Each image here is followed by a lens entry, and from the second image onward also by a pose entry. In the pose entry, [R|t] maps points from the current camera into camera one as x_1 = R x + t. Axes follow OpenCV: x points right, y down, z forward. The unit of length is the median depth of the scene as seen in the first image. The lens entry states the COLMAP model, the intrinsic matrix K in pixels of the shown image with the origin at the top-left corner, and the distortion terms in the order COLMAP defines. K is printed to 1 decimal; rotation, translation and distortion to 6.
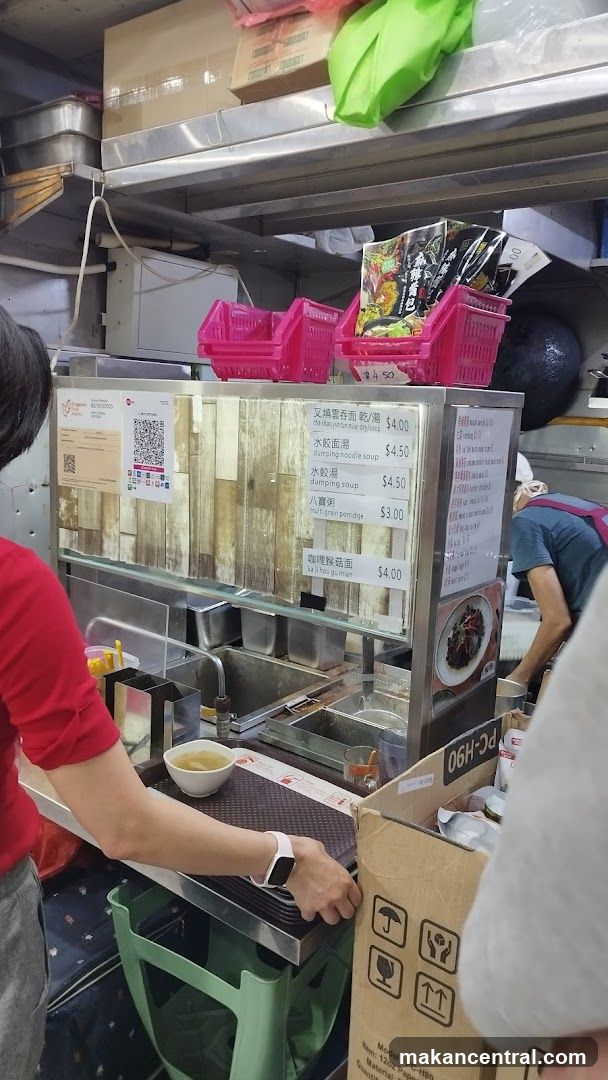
lens RADIAL K [[781.5, 0, 308.4], [0, 781.5, 535.1], [0, 0, 1]] dist [0.054822, -0.000371]
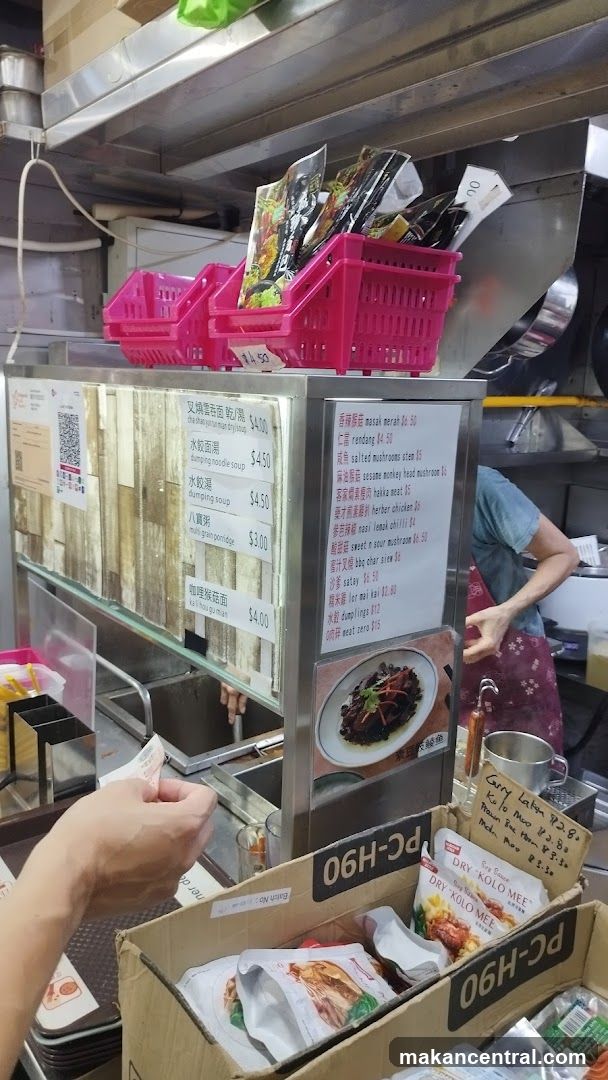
lens RADIAL K [[793.5, 0, 304.0], [0, 793.5, 540.0], [0, 0, 1]] dist [0.027786, -0.000027]
pose [[0.969229, 0.039721, -0.242935, 0.305484], [-0.033306, 0.998981, 0.030459, -0.048442], [0.243897, -0.021431, 0.969564, 0.236855]]
